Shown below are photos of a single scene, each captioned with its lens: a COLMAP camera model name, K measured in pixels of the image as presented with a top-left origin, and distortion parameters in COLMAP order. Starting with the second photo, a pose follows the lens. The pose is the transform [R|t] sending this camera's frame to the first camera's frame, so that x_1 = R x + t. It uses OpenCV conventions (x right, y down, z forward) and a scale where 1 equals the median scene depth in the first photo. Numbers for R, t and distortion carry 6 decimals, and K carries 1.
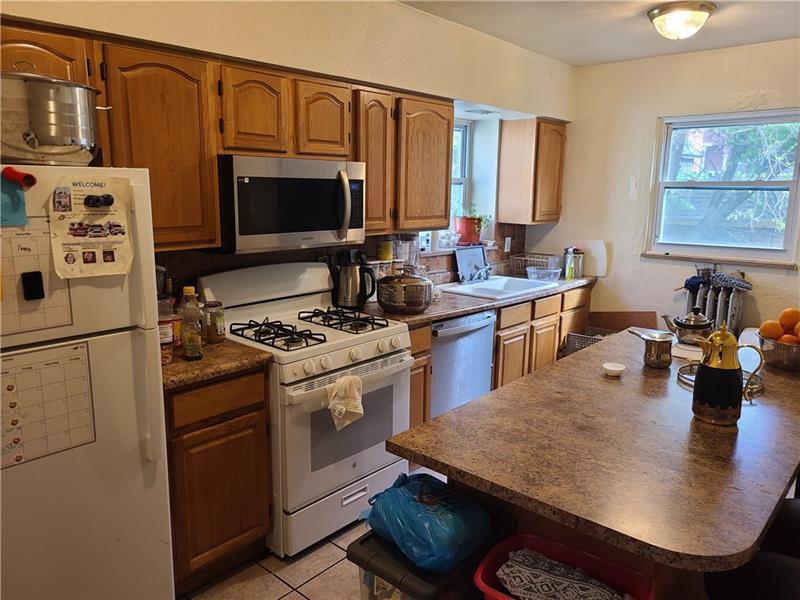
lens RADIAL K [[603.0, 0, 399.8], [0, 603.0, 299.3], [0, 0, 1]] dist [0.059583, -0.047969]
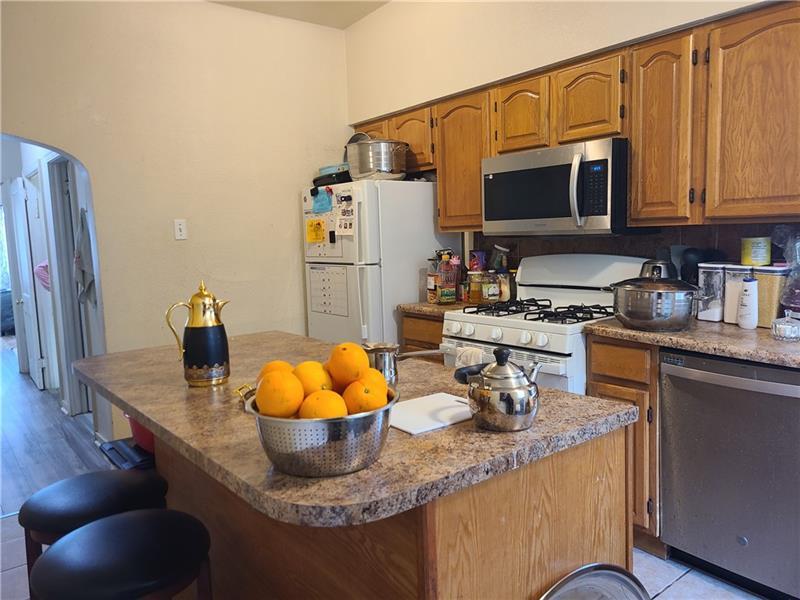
lens RADIAL K [[603.0, 0, 400.4], [0, 603.0, 299.0], [0, 0, 1]] dist [0.059583, -0.047969]
pose [[-0.187551, 0.102651, -0.976876, 1.422364], [-0.153751, 0.979197, 0.132414, -0.118301], [0.970147, 0.175030, -0.167866, 1.478289]]
